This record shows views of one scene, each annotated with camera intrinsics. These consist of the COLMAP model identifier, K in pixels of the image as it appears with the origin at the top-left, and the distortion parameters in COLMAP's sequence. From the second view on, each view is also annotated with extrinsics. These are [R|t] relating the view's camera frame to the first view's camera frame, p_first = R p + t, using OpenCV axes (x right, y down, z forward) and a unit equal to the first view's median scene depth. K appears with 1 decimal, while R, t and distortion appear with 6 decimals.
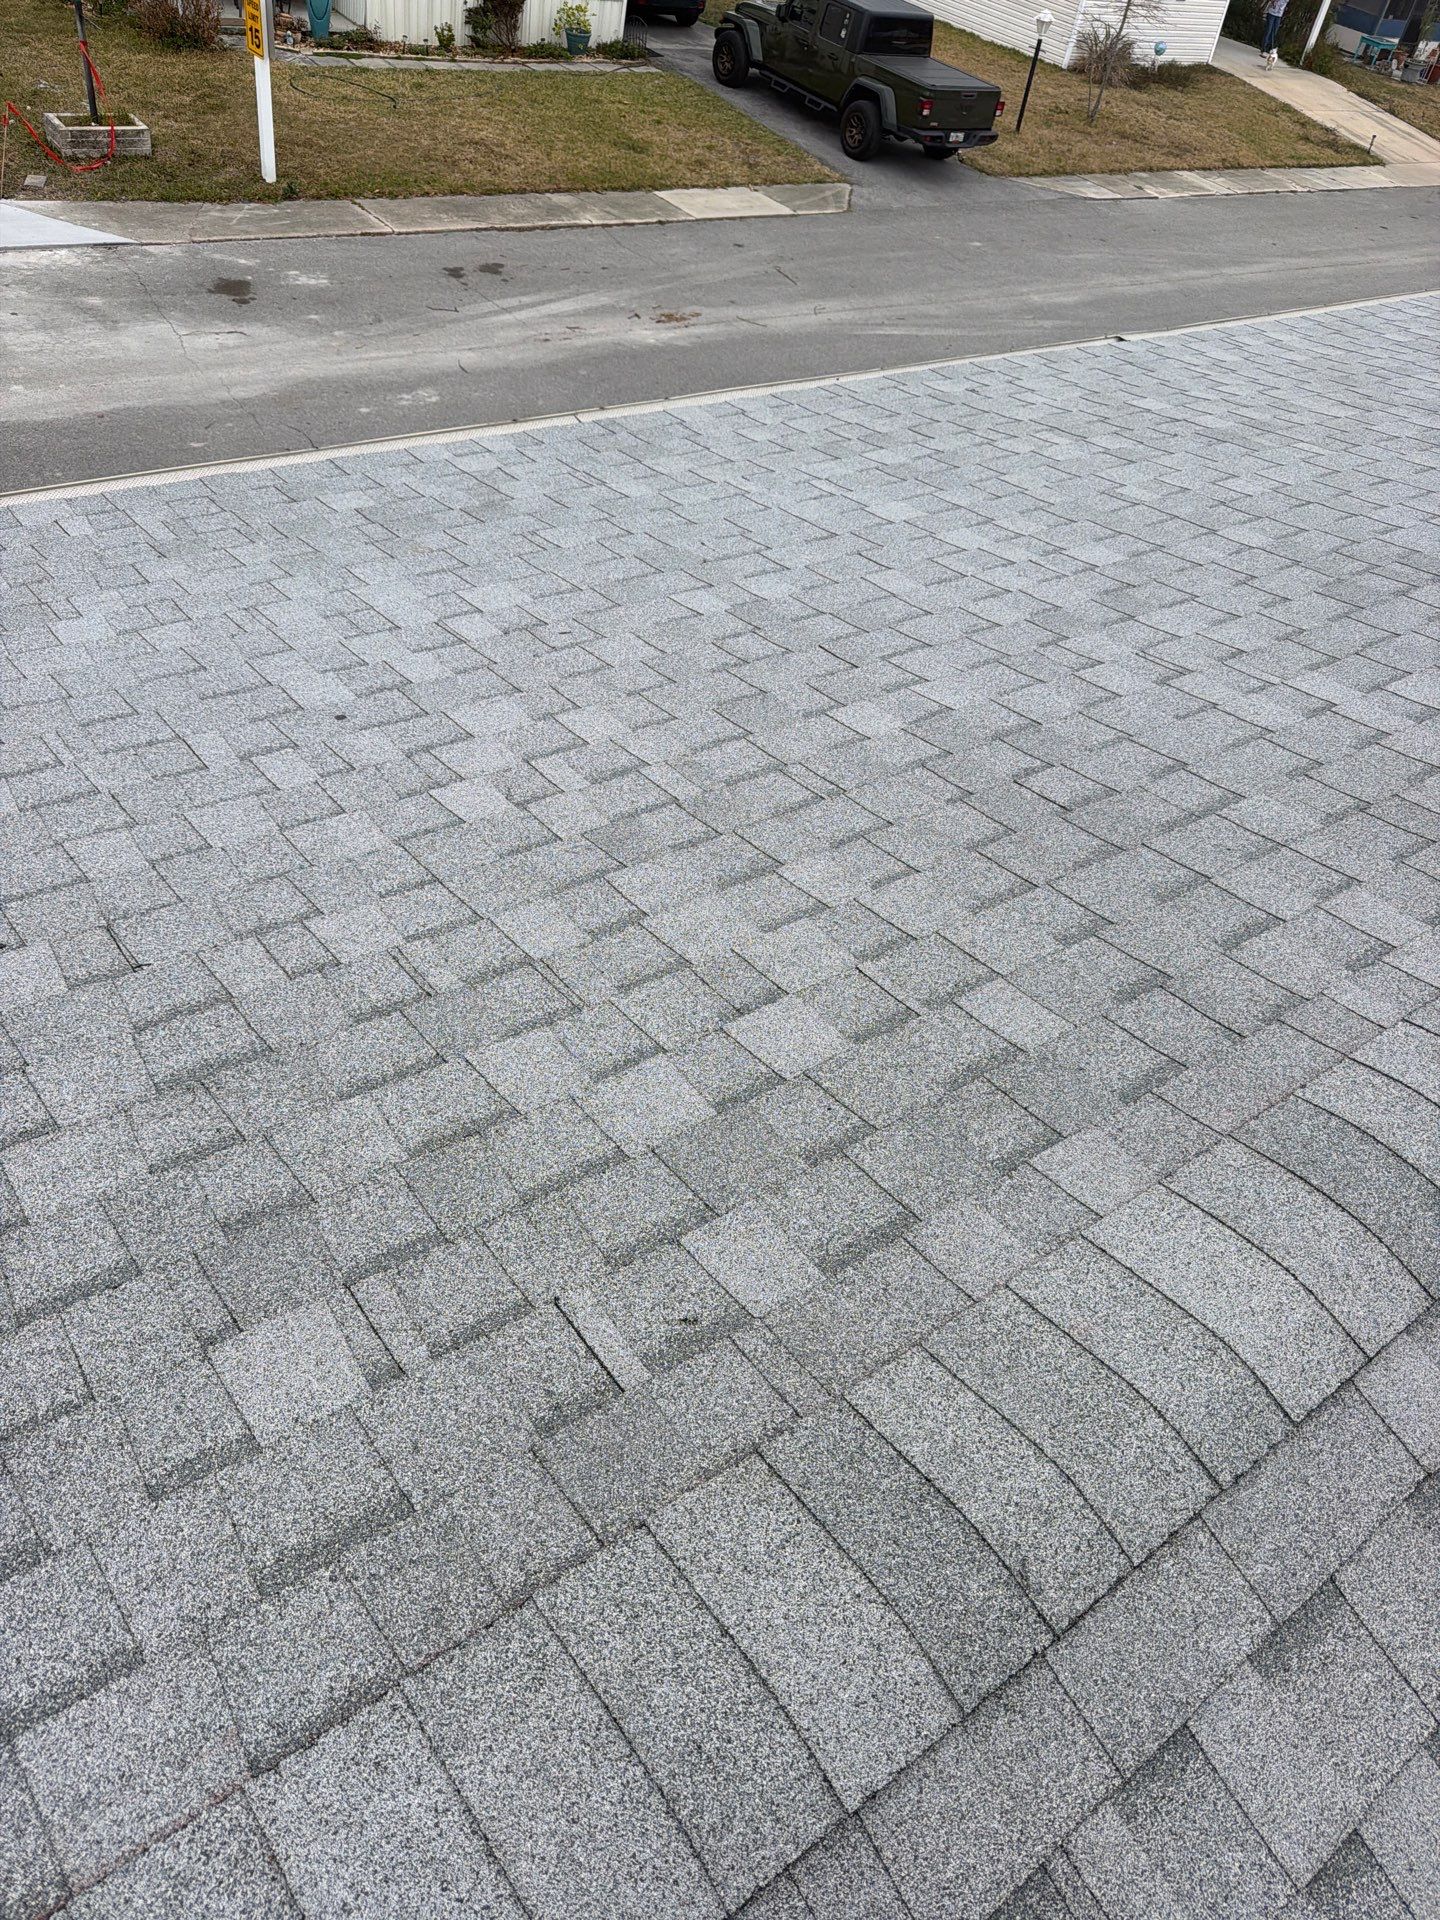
lens RADIAL K [[1342.0, 0, 720.0], [0, 1342.0, 960.0], [0, 0, 1]] dist [0.005237, -0.014191]
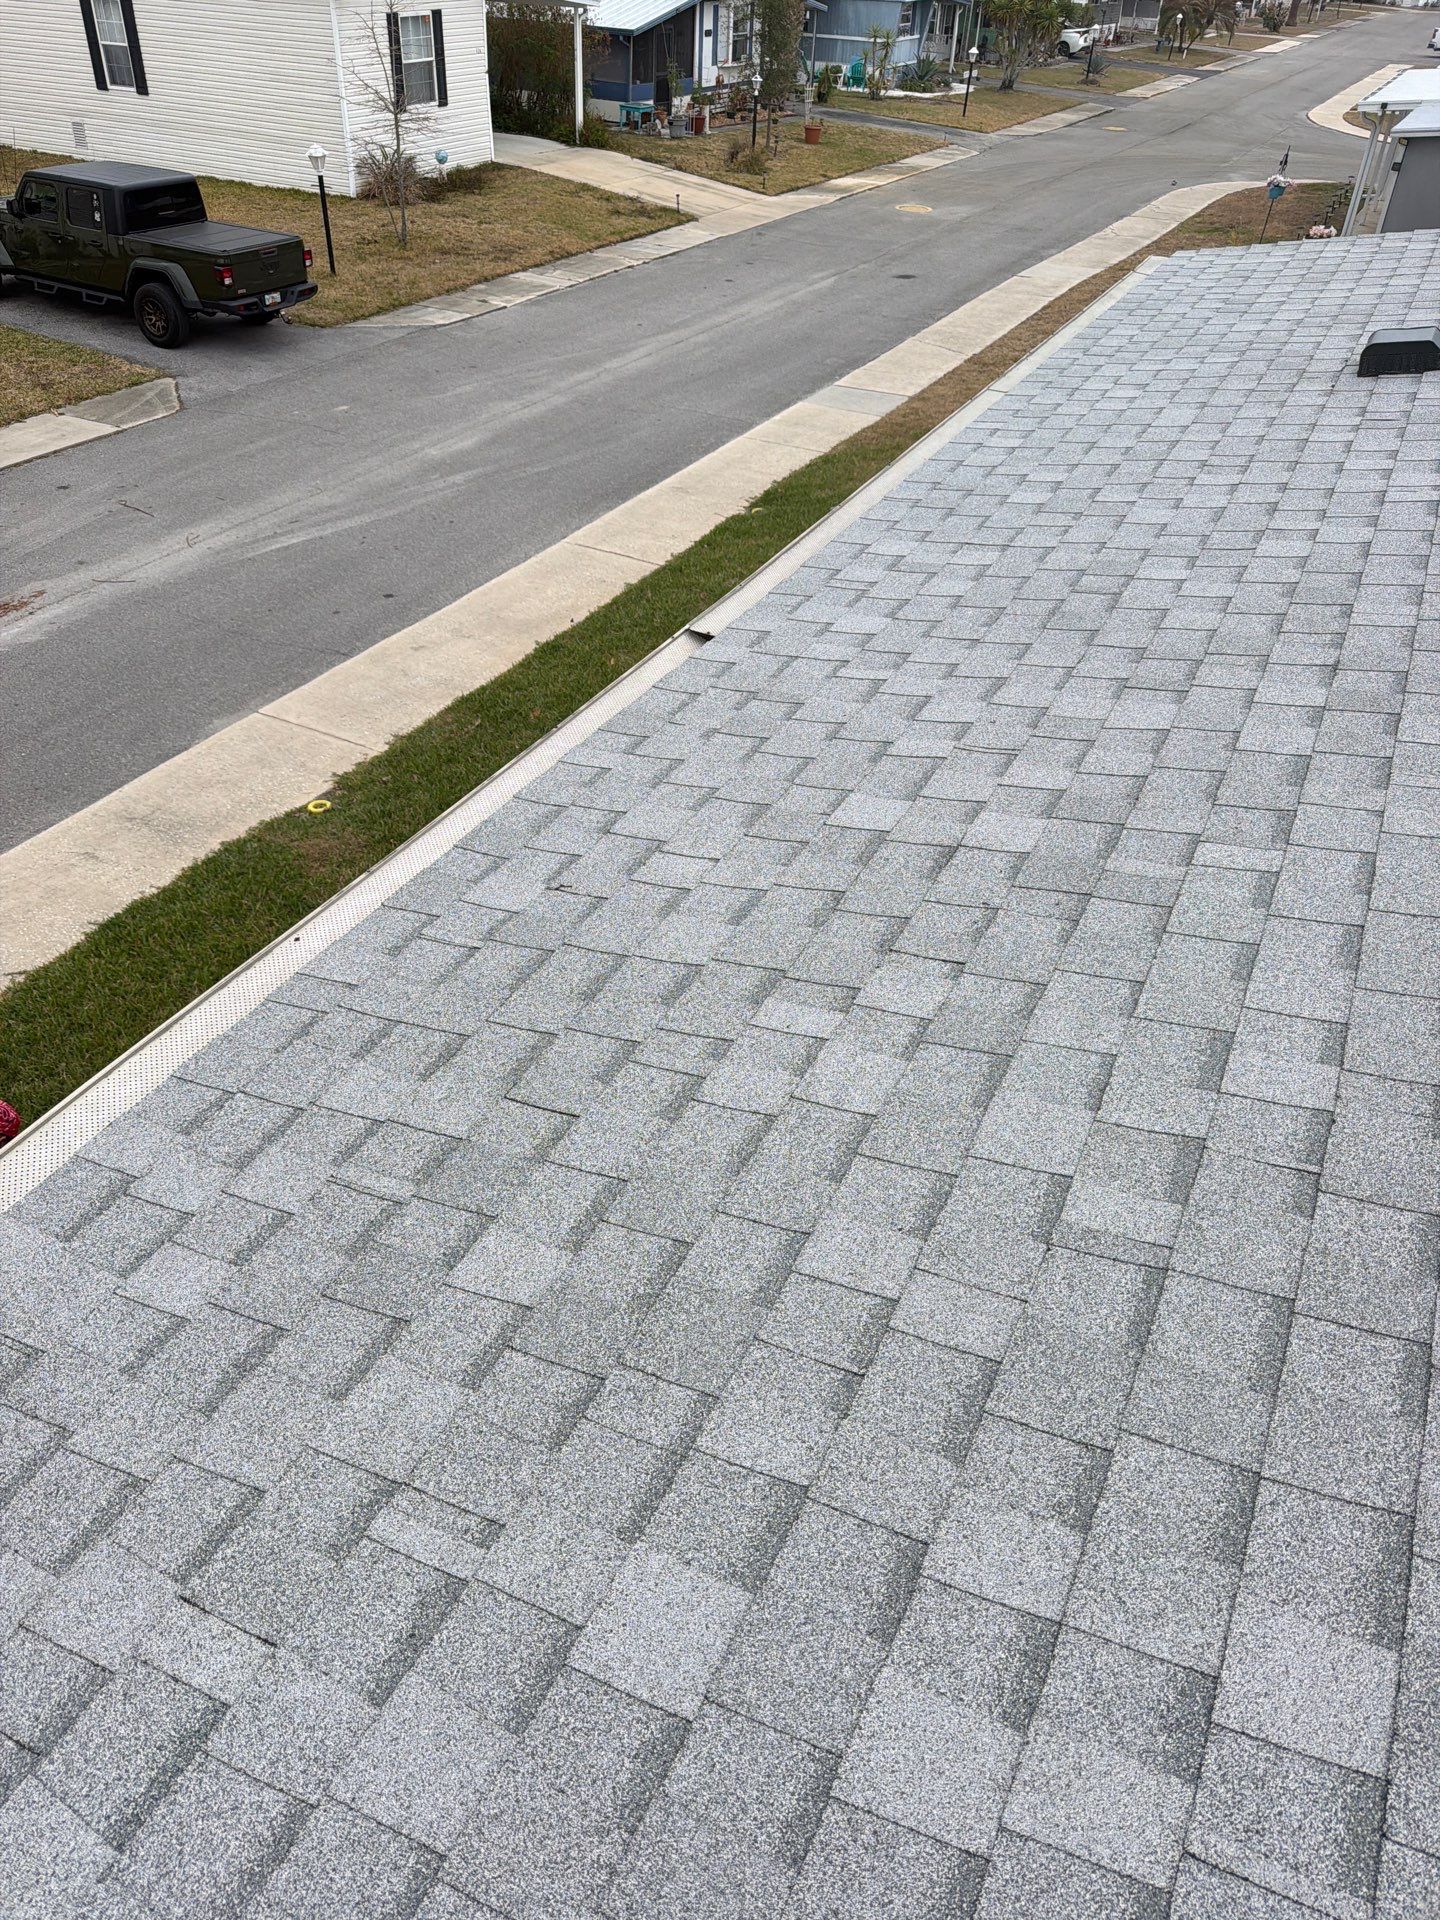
lens RADIAL K [[1342.0, 0, 720.0], [0, 1342.0, 960.0], [0, 0, 1]] dist [0.005237, -0.014191]
pose [[0.884054, -0.367243, 0.289103, 0.018118], [0.384266, 0.923219, -0.002304, -0.080910], [-0.266060, 0.113130, 0.957295, 0.105638]]
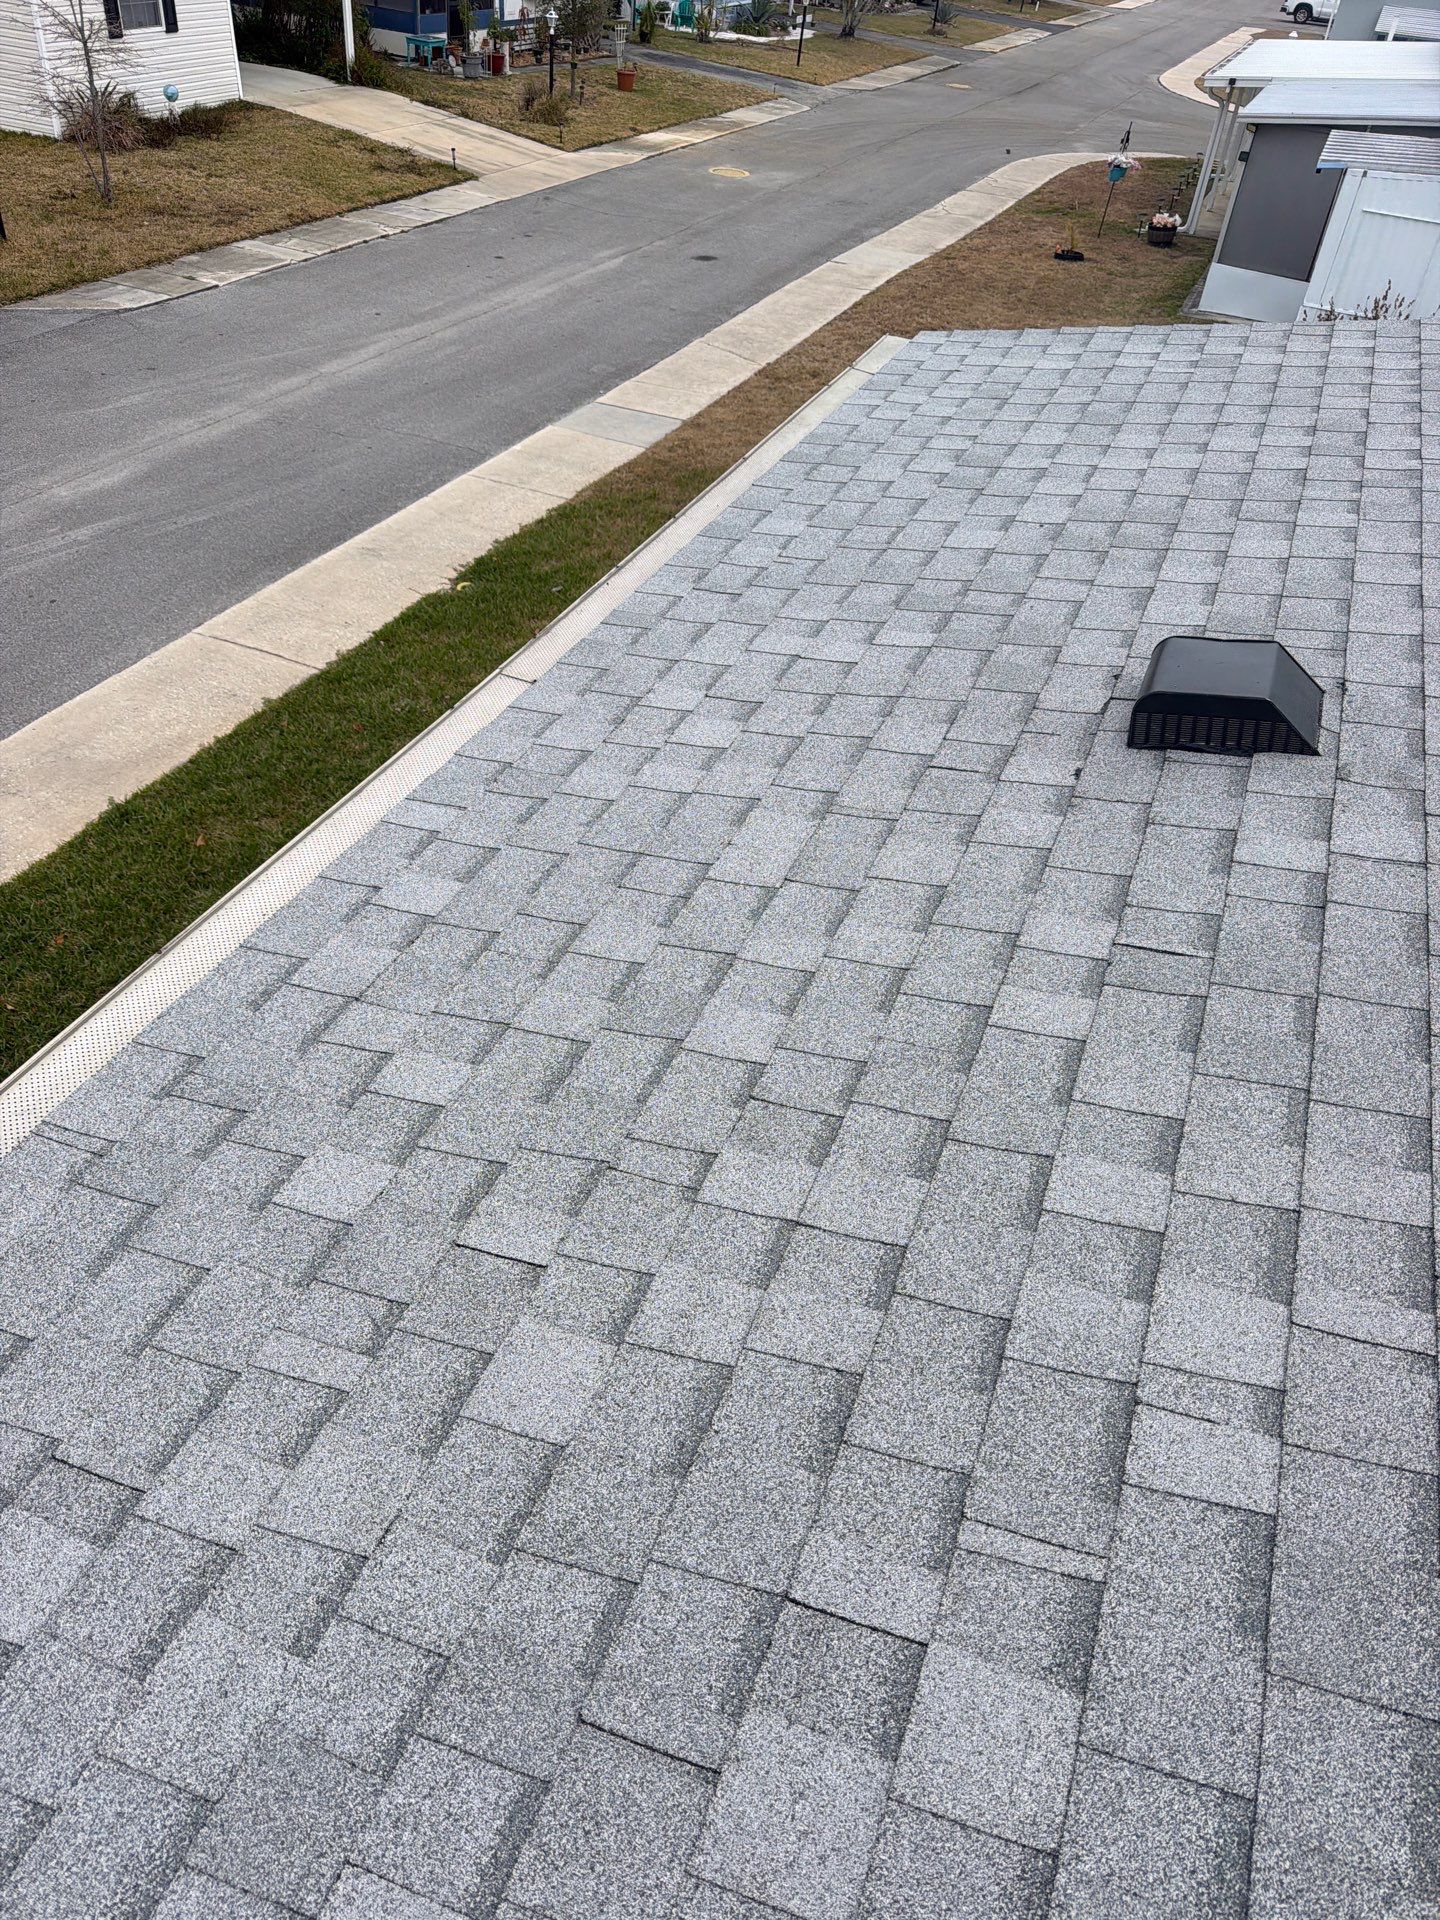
lens RADIAL K [[1342.0, 0, 720.0], [0, 1342.0, 960.0], [0, 0, 1]] dist [0.005237, -0.014191]
pose [[0.849494, -0.390145, 0.355171, 0.133165], [0.393245, 0.917008, 0.066747, -0.134191], [-0.351735, 0.082968, 0.932415, 0.185712]]
